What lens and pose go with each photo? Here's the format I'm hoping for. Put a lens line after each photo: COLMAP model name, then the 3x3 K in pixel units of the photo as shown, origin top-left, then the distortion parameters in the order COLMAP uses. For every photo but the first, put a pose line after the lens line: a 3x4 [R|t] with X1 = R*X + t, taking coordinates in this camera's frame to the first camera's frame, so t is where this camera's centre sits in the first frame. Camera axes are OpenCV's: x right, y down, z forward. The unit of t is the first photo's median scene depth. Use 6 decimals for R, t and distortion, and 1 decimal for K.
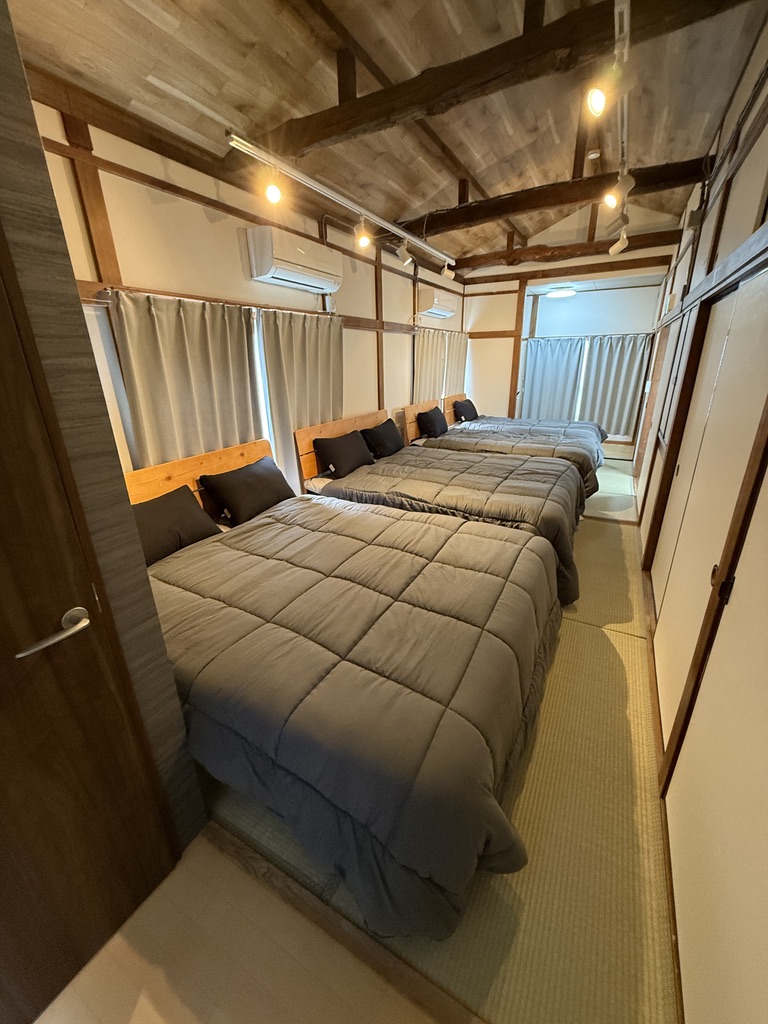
lens RADIAL K [[408.8, 0, 385.5], [0, 408.8, 509.6], [0, 0, 1]] dist [0.000165, -0.000088]
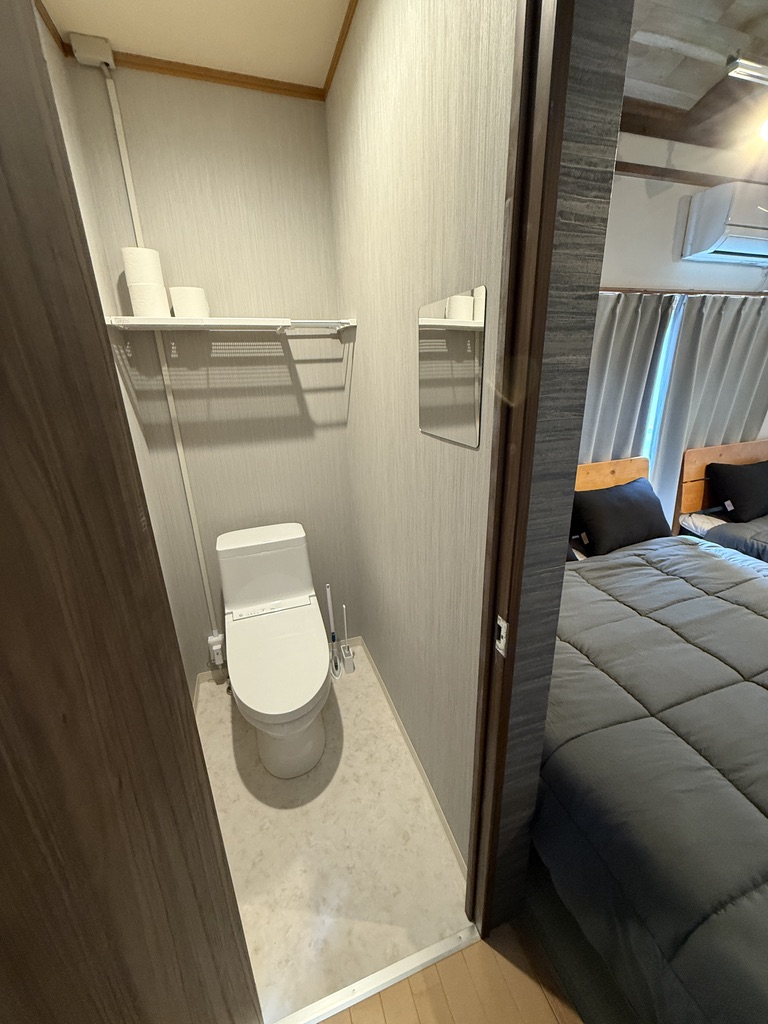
lens RADIAL K [[408.8, 0, 385.5], [0, 408.8, 509.6], [0, 0, 1]] dist [0.000165, -0.000088]
pose [[0.738505, 0.211215, -0.640311, -0.148183], [-0.216007, 0.973729, 0.072065, -0.019406], [0.638711, 0.085091, 0.764727, 0.061840]]
